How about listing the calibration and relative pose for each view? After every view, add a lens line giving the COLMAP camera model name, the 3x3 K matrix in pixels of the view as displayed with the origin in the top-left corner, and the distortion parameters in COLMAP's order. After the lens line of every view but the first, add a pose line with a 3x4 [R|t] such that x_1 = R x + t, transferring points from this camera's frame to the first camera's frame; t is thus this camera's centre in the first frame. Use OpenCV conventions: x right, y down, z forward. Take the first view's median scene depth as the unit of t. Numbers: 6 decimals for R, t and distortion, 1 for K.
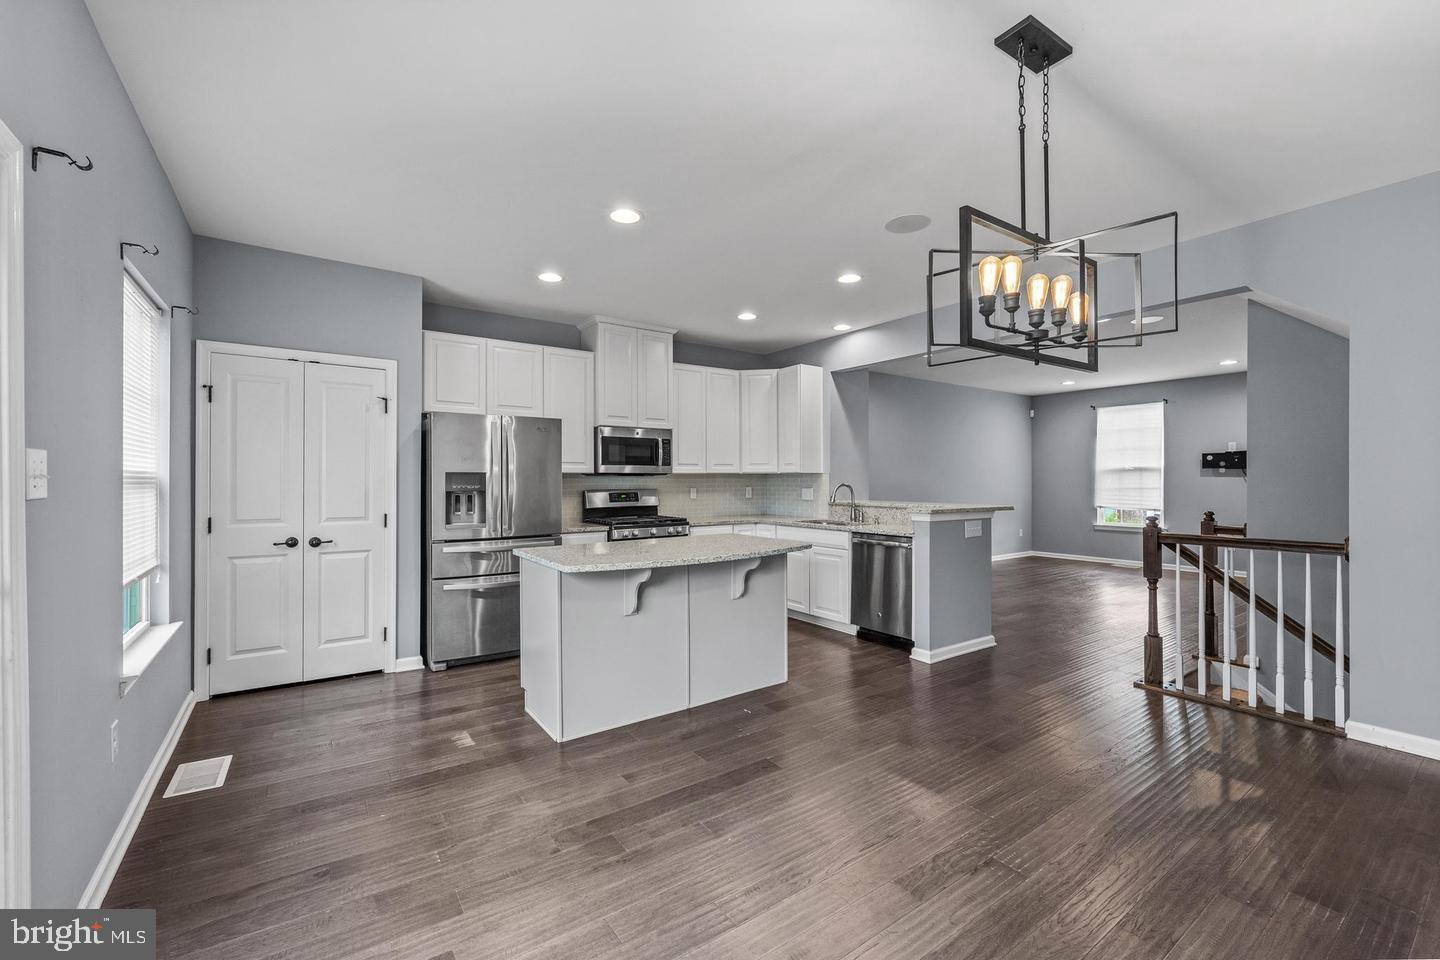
lens RADIAL K [[599.3, 0, 720.0], [0, 599.3, 480.0], [0, 0, 1]] dist [-0.000241, 0.000068]
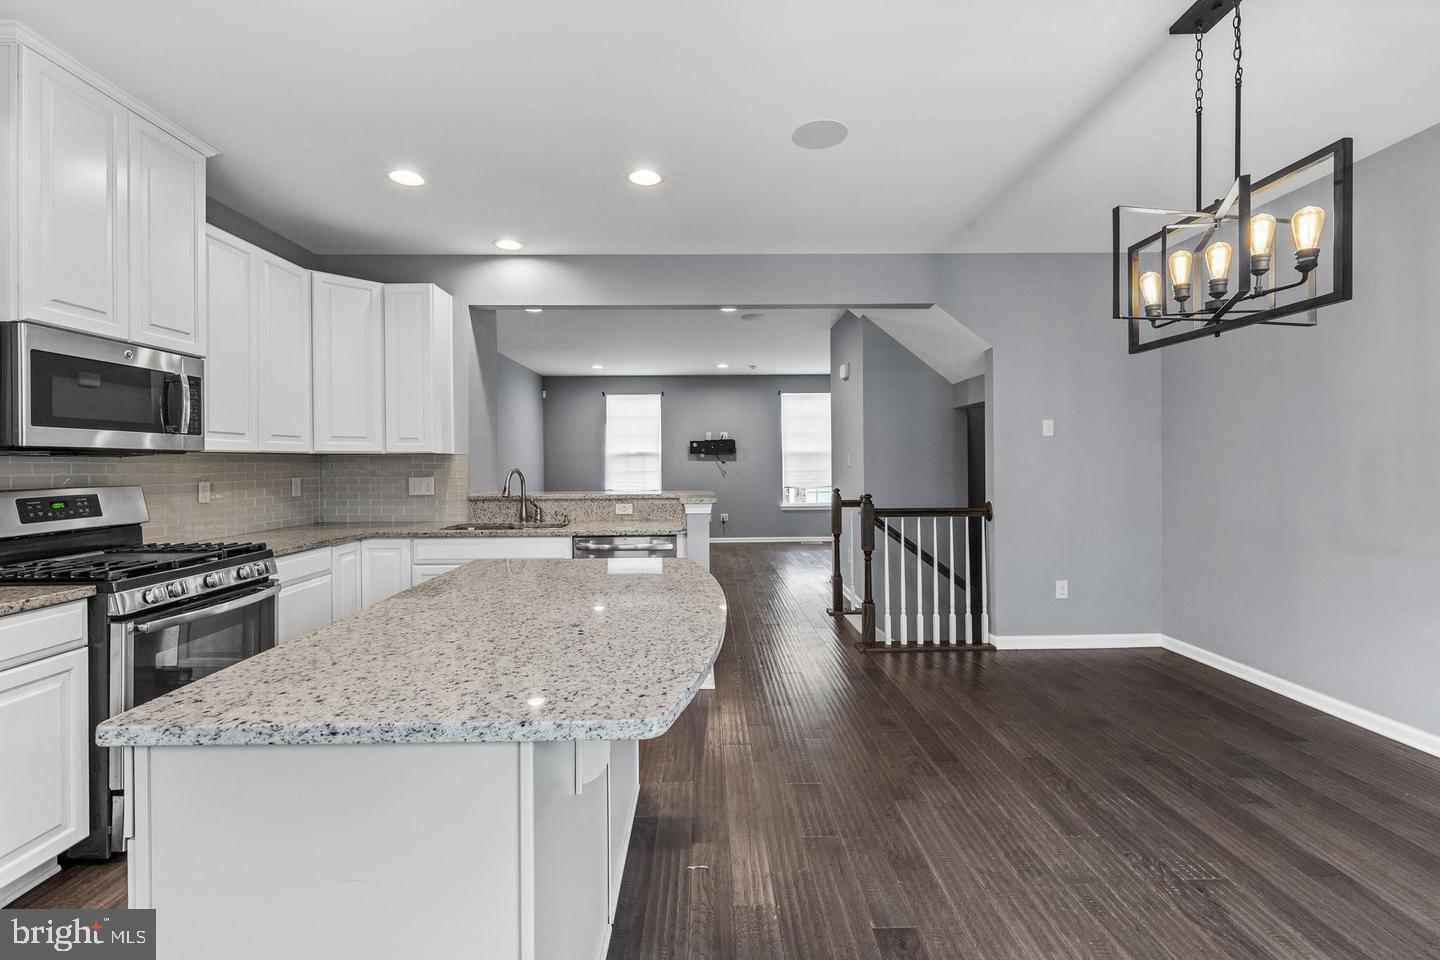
lens RADIAL K [[626.4, 0, 720.2], [0, 626.4, 464.3], [0, 0, 1]] dist [-0.000341, 0.000078]
pose [[0.562307, -0.004480, 0.826916, -0.241958], [0.007860, 0.999969, 0.000073, 0.002170], [-0.826891, 0.006459, 0.562325, 0.362783]]
